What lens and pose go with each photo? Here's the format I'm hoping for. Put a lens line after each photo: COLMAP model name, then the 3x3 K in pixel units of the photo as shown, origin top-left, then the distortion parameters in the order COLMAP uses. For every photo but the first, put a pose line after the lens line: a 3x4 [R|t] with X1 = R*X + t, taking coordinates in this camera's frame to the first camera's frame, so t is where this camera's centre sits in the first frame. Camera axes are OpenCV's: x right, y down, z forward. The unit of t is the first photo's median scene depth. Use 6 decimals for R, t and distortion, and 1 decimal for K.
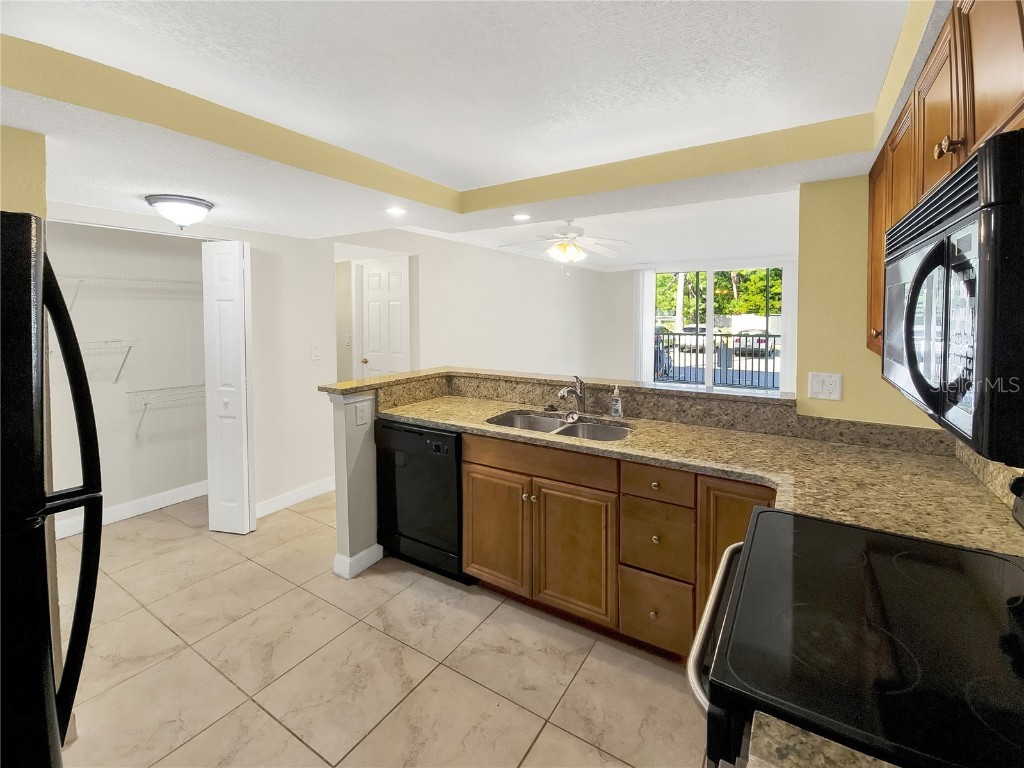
lens RADIAL K [[445.3, 0, 530.9], [0, 445.3, 325.2], [0, 0, 1]] dist [0.001063, -0.000076]
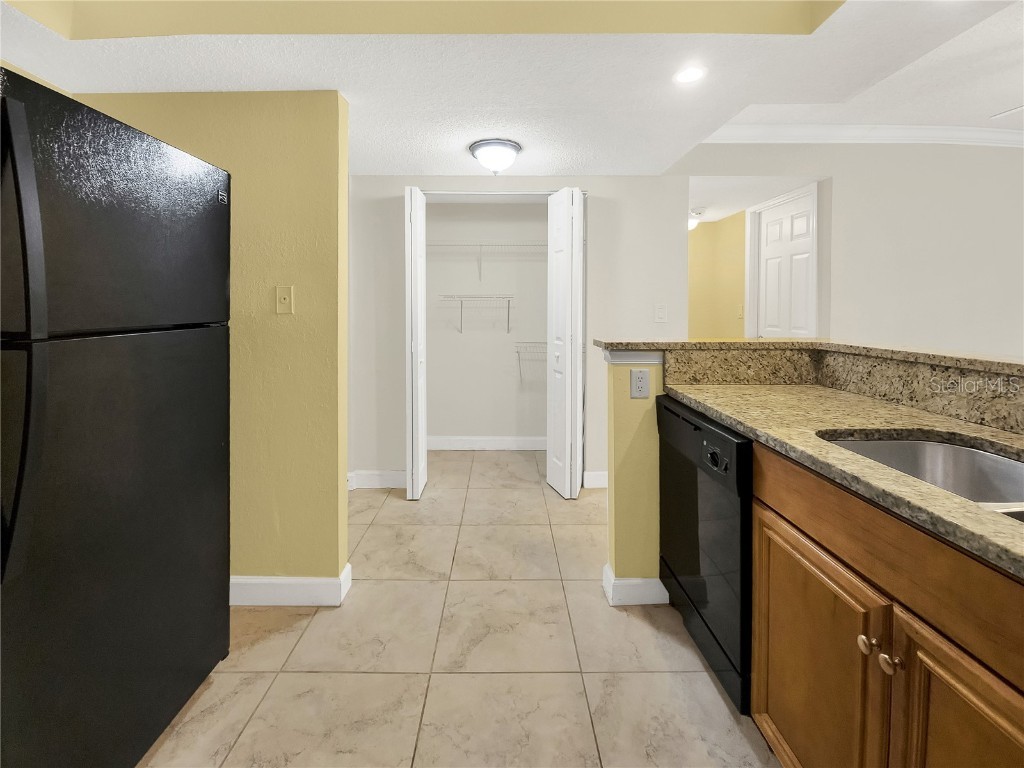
lens RADIAL K [[459.0, 0, 506.6], [0, 459.0, 313.8], [0, 0, 1]] dist [-0.001304, -0.000585]
pose [[0.525181, 0.017070, -0.850819, 0.122588], [-0.028029, 0.999603, 0.002753, 0.090696], [0.850529, 0.022401, 0.525451, 0.424176]]
